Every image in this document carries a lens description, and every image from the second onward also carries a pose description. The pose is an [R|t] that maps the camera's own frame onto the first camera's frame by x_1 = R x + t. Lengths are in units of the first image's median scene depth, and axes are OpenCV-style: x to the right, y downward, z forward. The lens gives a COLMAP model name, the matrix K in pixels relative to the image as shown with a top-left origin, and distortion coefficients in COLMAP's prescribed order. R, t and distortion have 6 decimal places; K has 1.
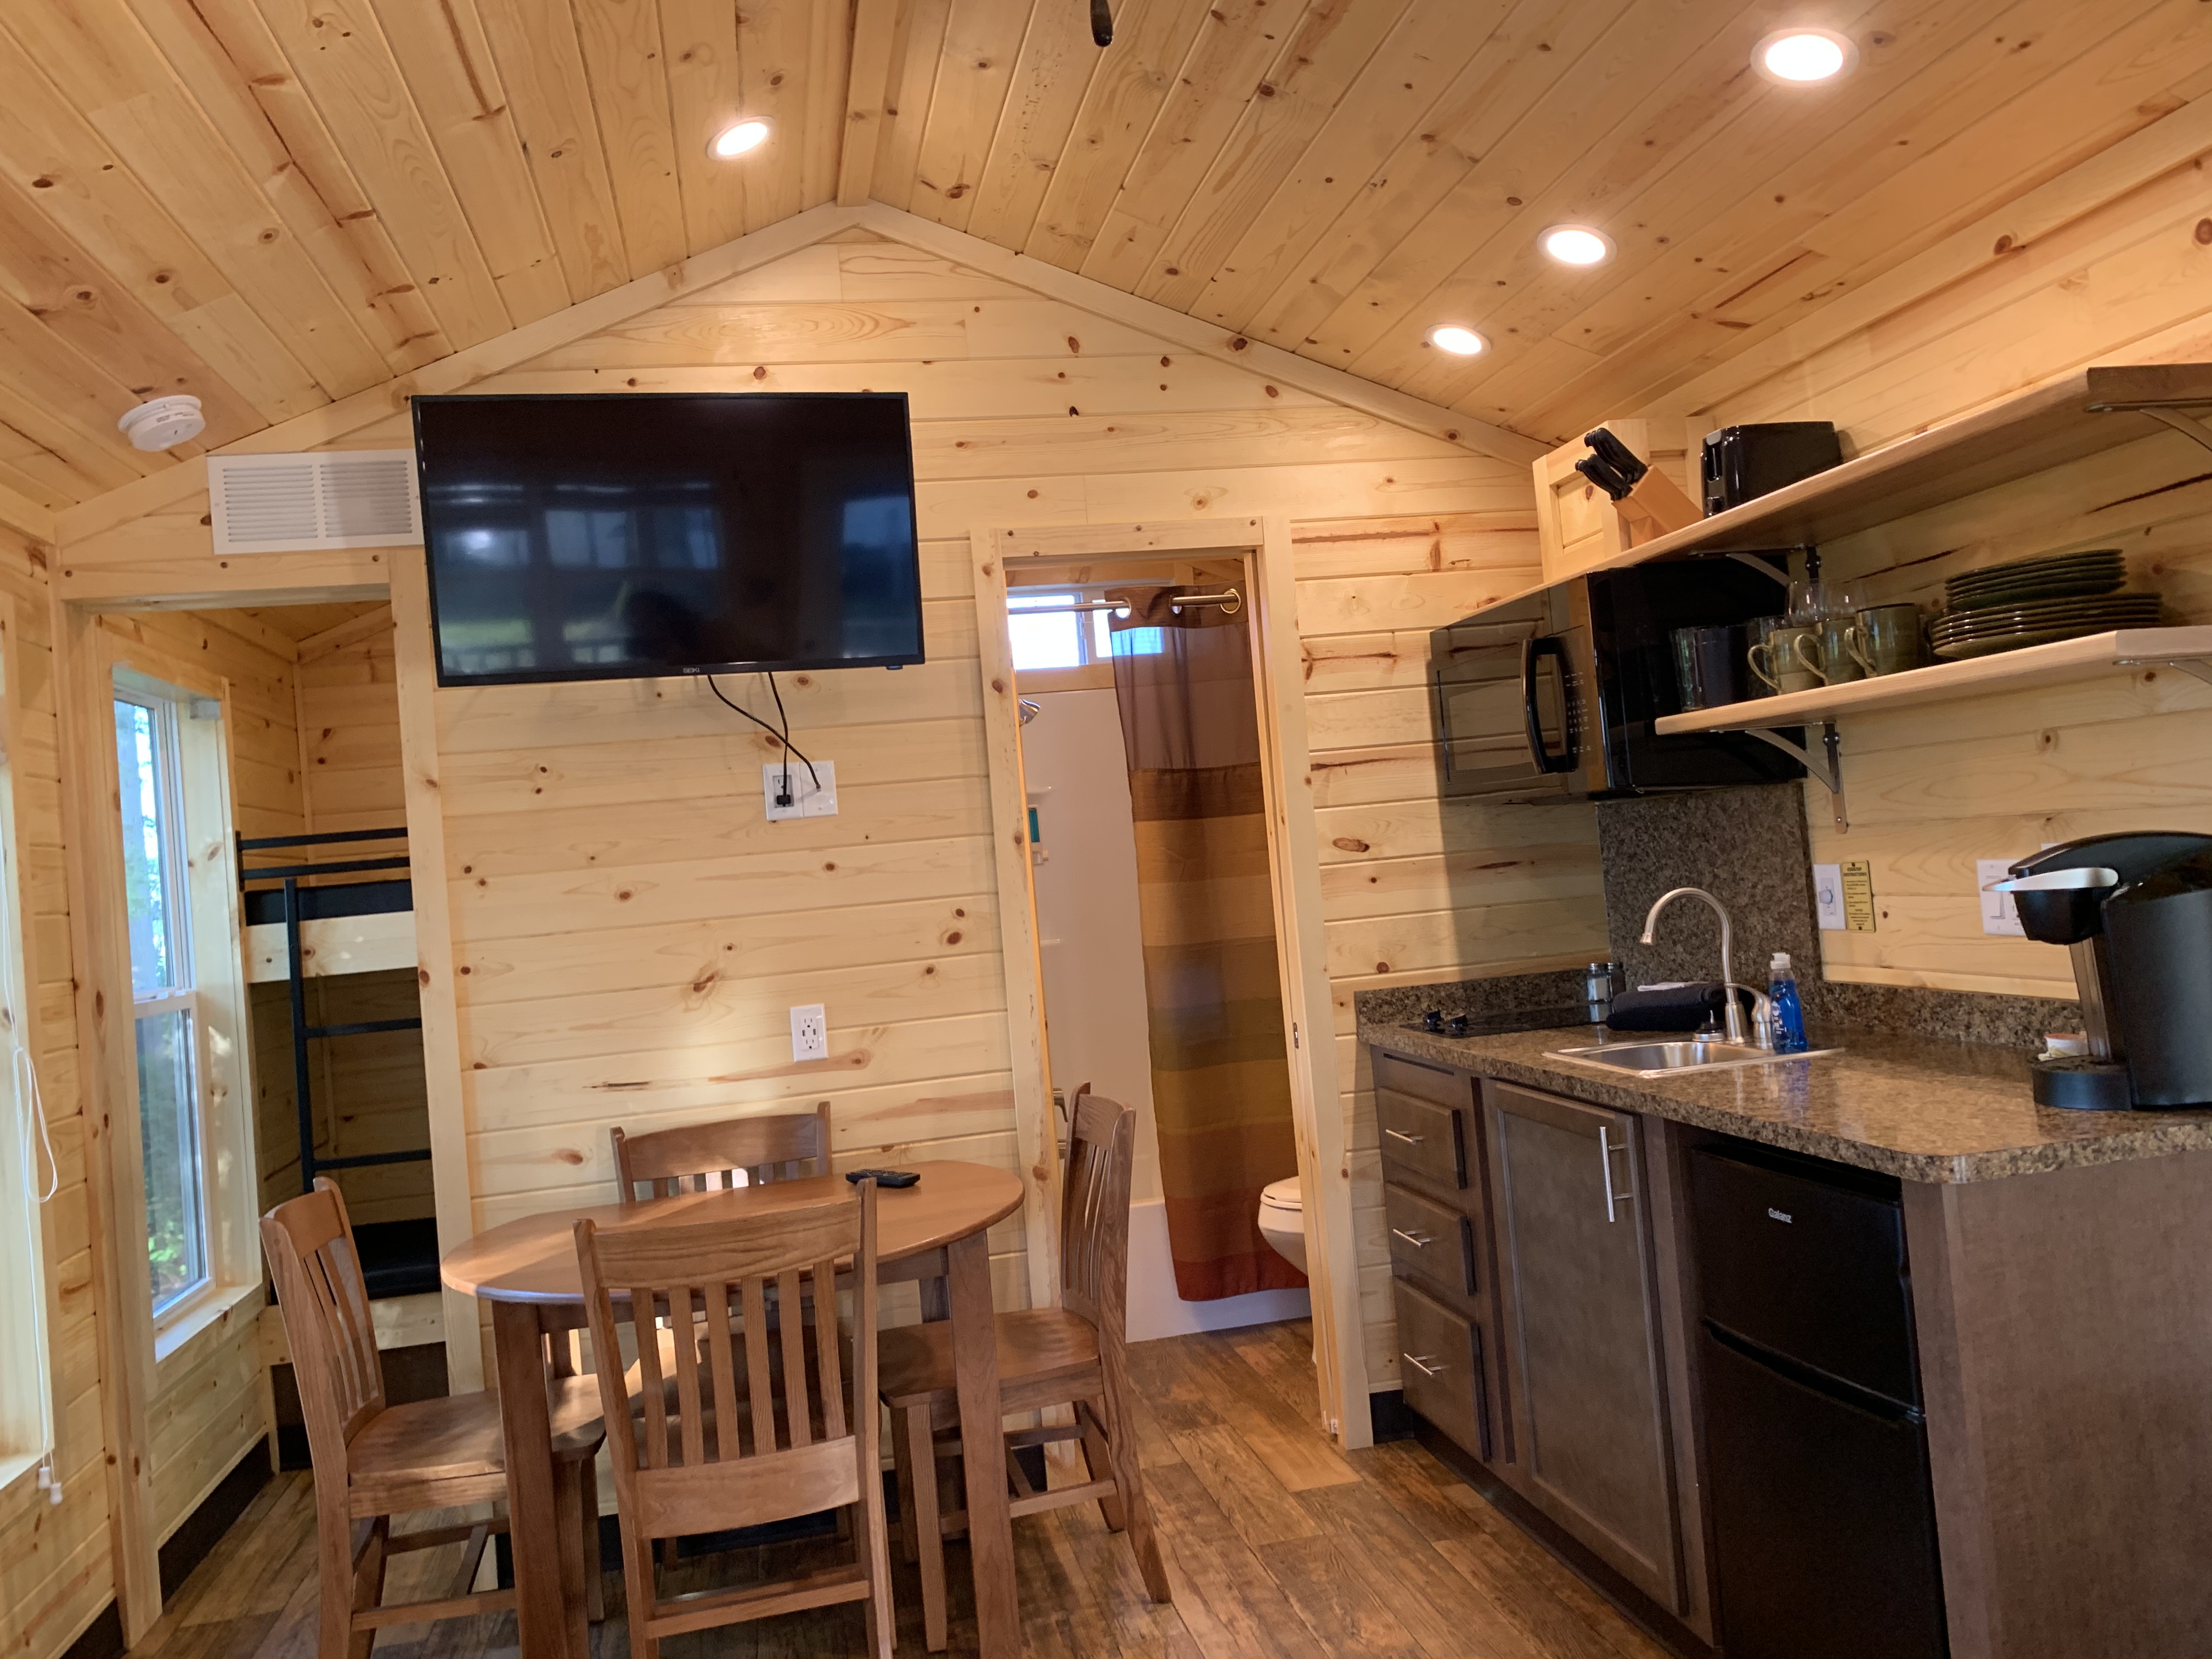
lens RADIAL K [[1693.5, 0, 1114.2], [0, 1693.5, 812.4], [0, 0, 1]] dist [0.038487, -0.039136]
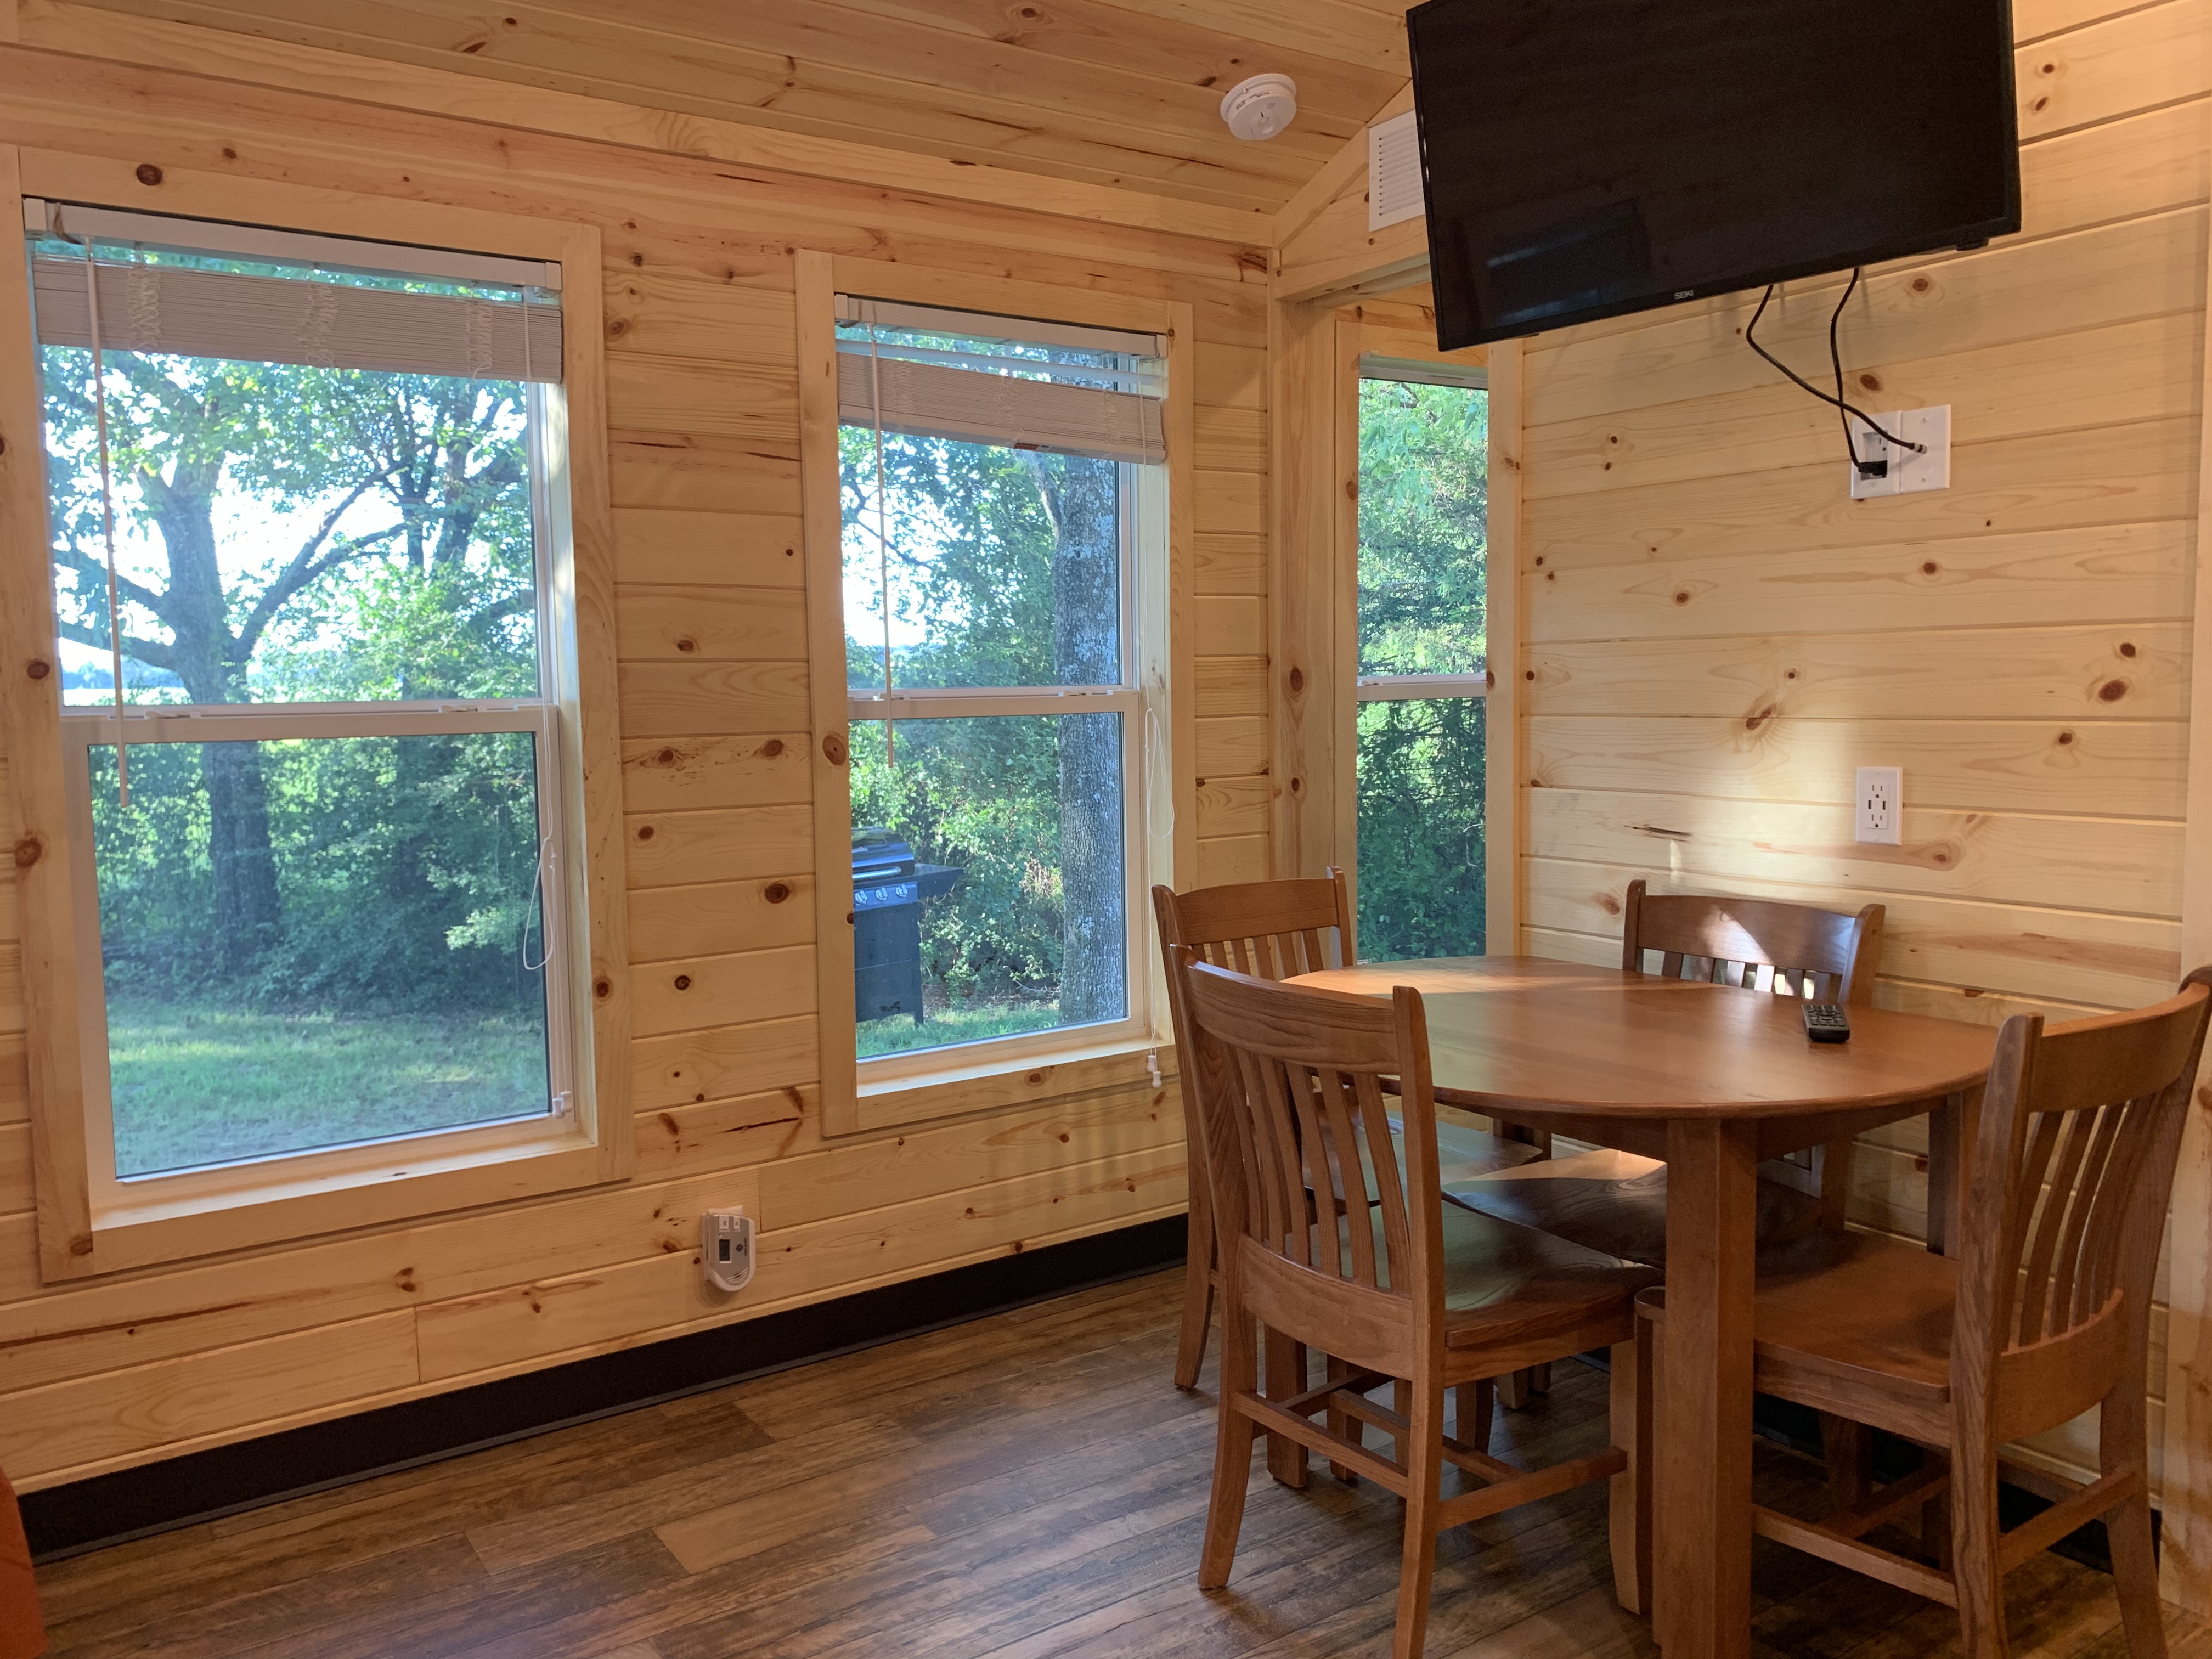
lens RADIAL K [[1693.5, 0, 1109.3], [0, 1693.5, 814.4], [0, 0, 1]] dist [0.038487, -0.039136]
pose [[0.386815, 0.155242, -0.908996, 0.343285], [0.009762, 0.984983, 0.172374, 0.008876], [0.922106, -0.075550, 0.379491, 0.442204]]
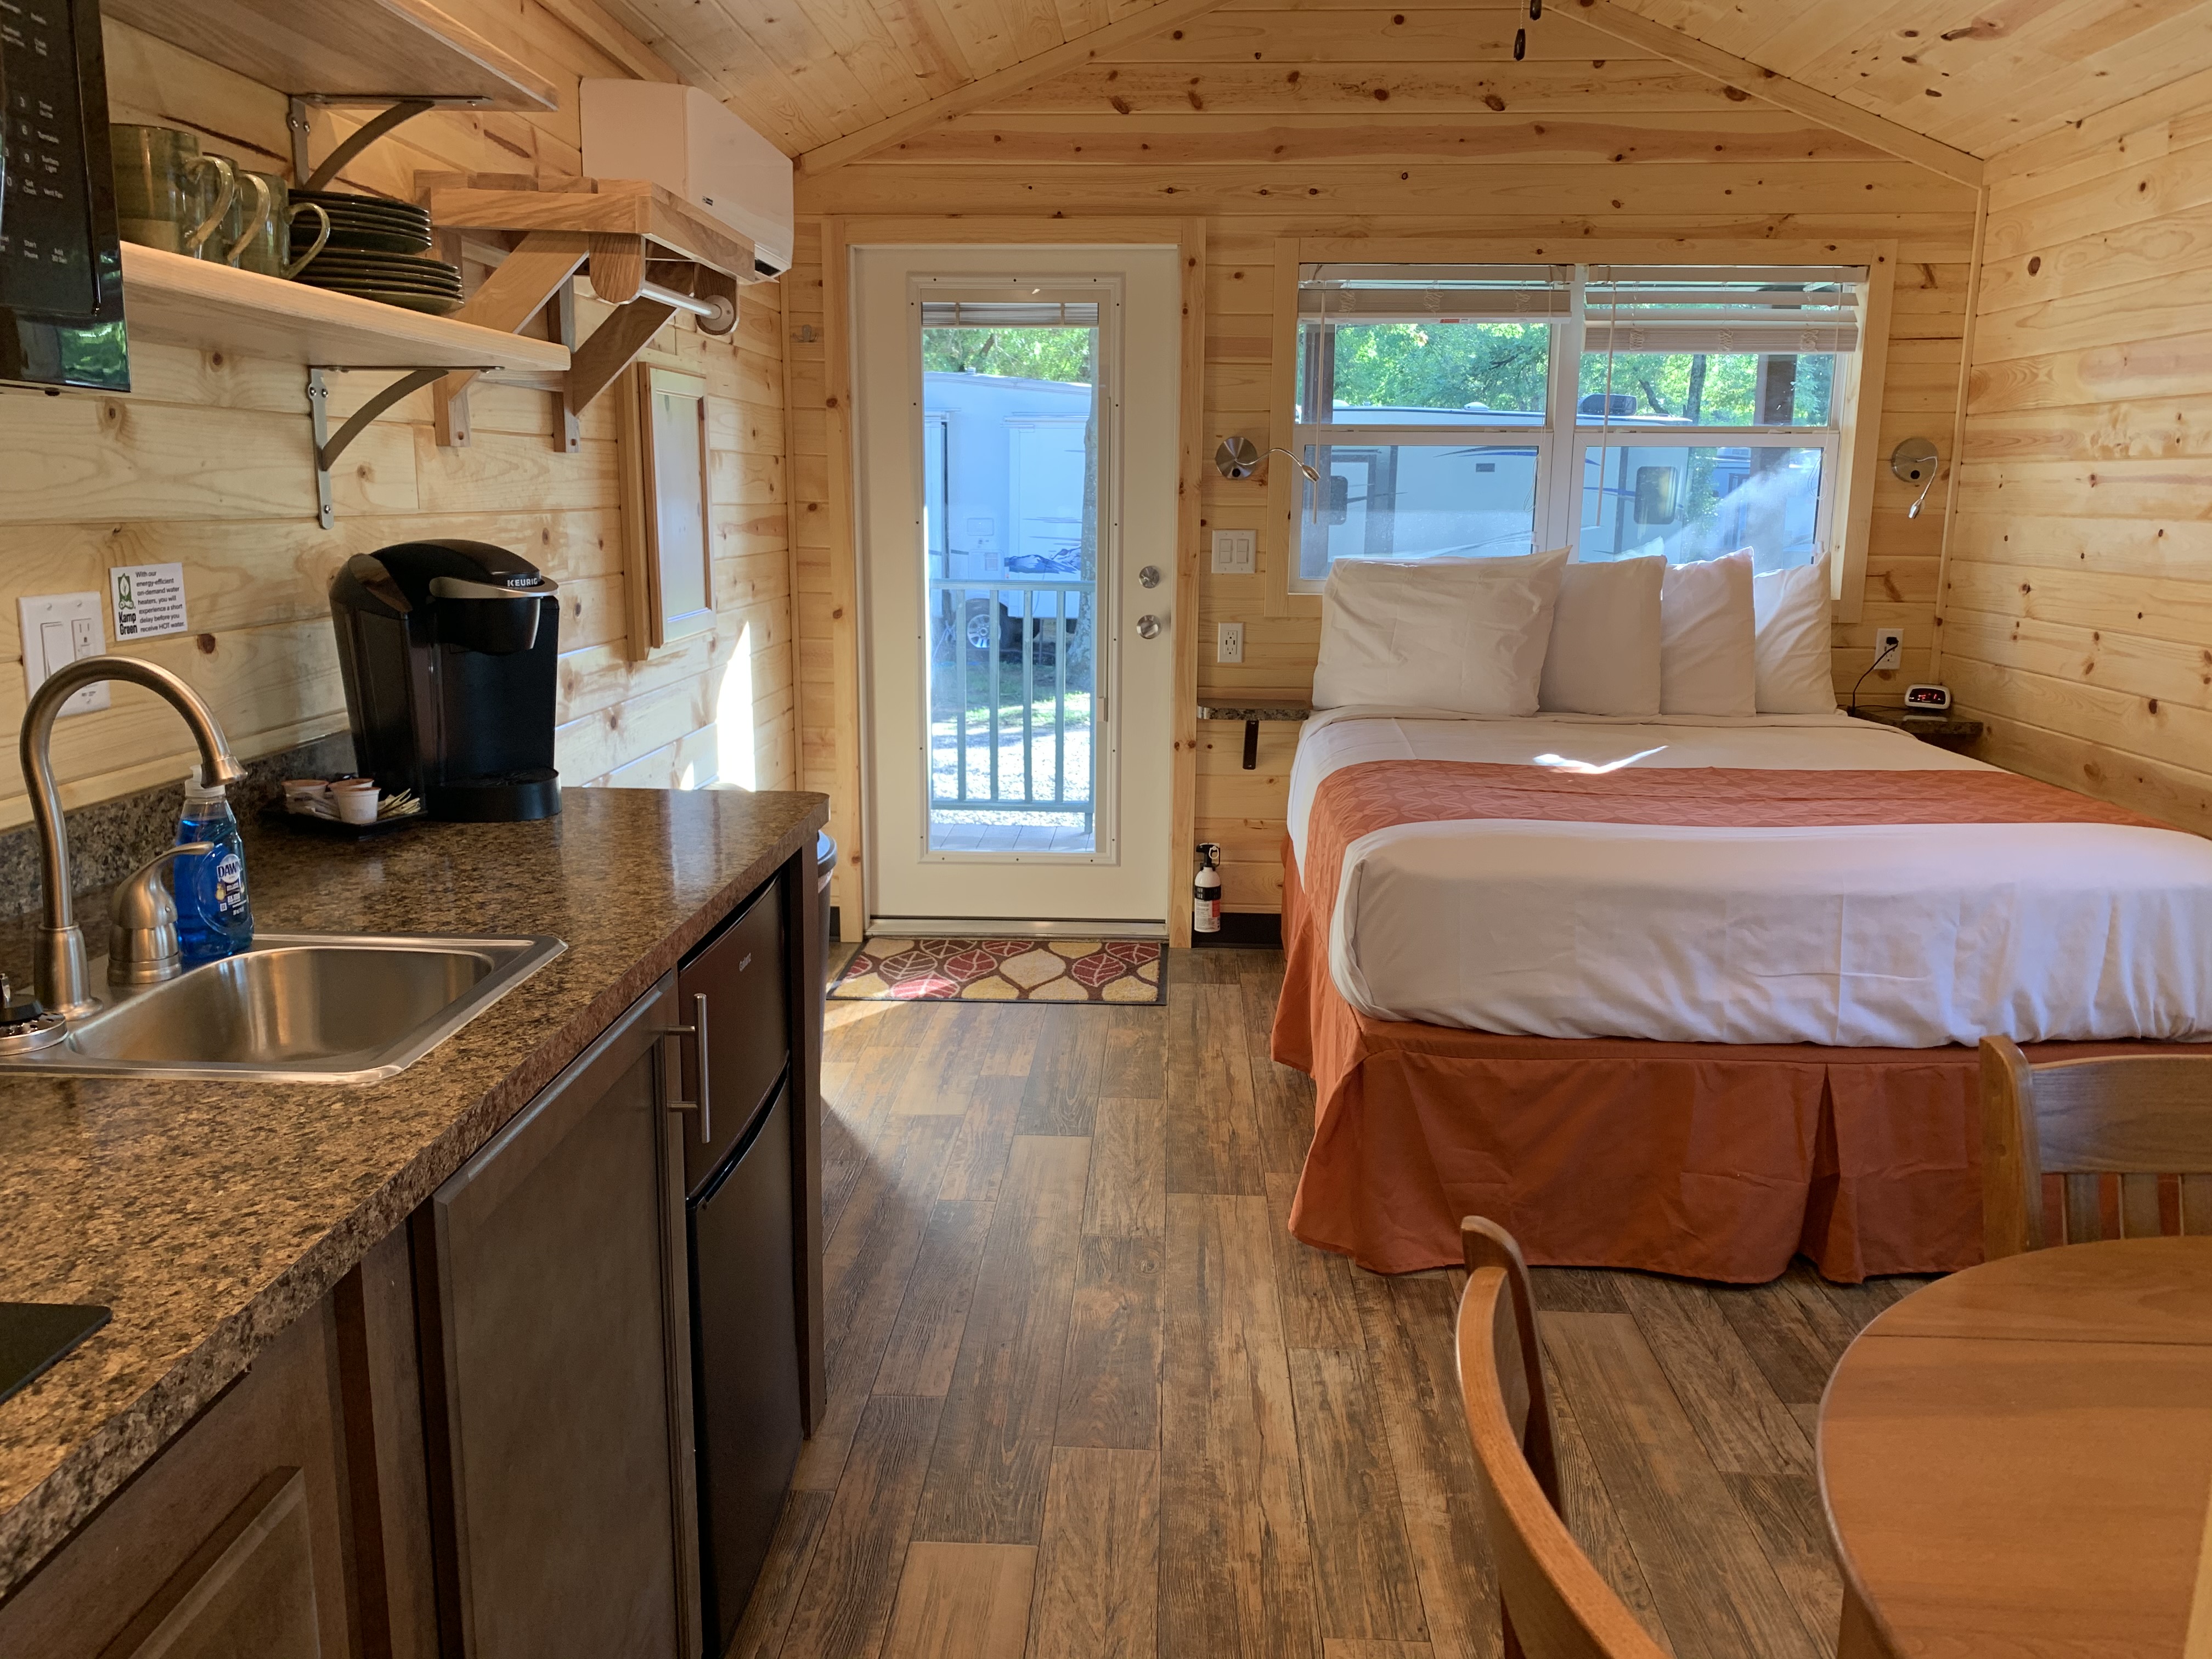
lens RADIAL K [[1693.5, 0, 1099.5], [0, 1693.5, 821.9], [0, 0, 1]] dist [0.038487, -0.039136]
pose [[-0.966816, 0.032199, 0.253437, -0.004988], [0.070578, 0.987082, 0.143836, 0.035425], [-0.245532, 0.156950, -0.956599, 1.159092]]
